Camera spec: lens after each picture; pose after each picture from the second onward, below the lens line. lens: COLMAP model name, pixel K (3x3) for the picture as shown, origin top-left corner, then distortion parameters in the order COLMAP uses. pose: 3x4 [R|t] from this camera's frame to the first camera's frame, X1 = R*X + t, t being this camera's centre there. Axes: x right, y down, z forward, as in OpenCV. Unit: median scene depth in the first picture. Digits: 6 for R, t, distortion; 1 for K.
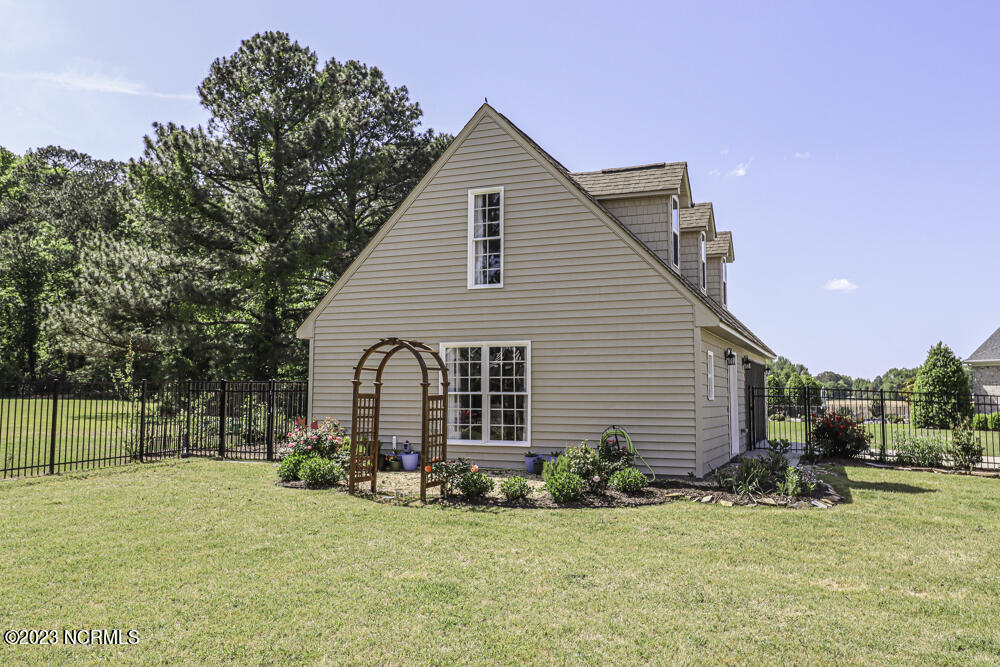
lens RADIAL K [[827.6, 0, 503.0], [0, 827.6, 328.2], [0, 0, 1]] dist [0.006745, -0.000518]
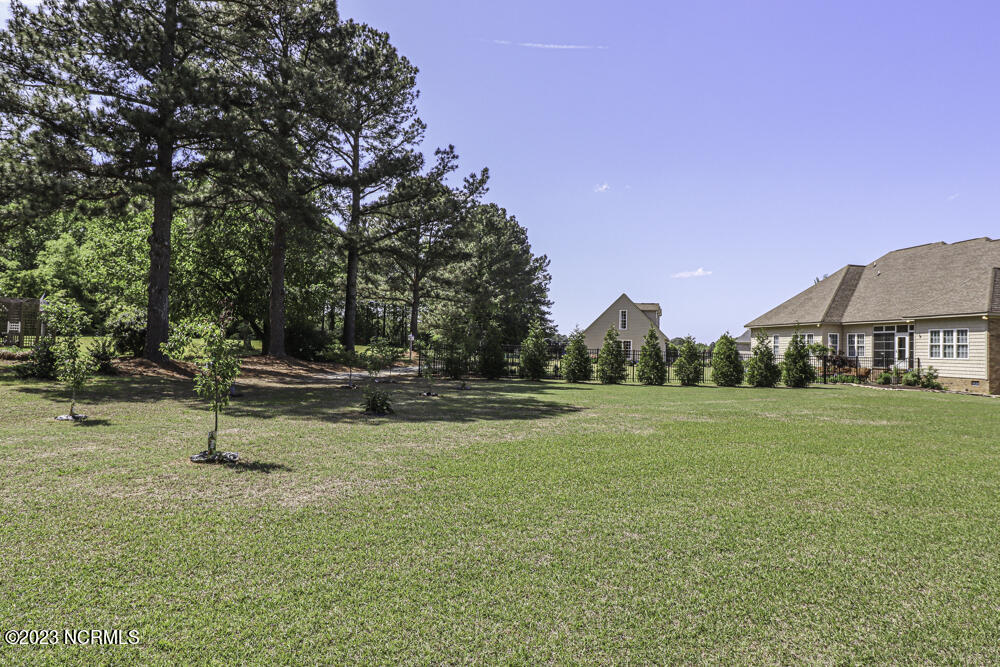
lens RADIAL K [[659.0, 0, 493.6], [0, 659.0, 319.2], [0, 0, 1]] dist [0.009938, -0.007247]
pose [[0.994507, 0.046245, 0.093901, -1.040548], [-0.049306, 0.998316, 0.030548, -0.169381], [-0.092330, -0.035010, 0.995113, -2.598220]]
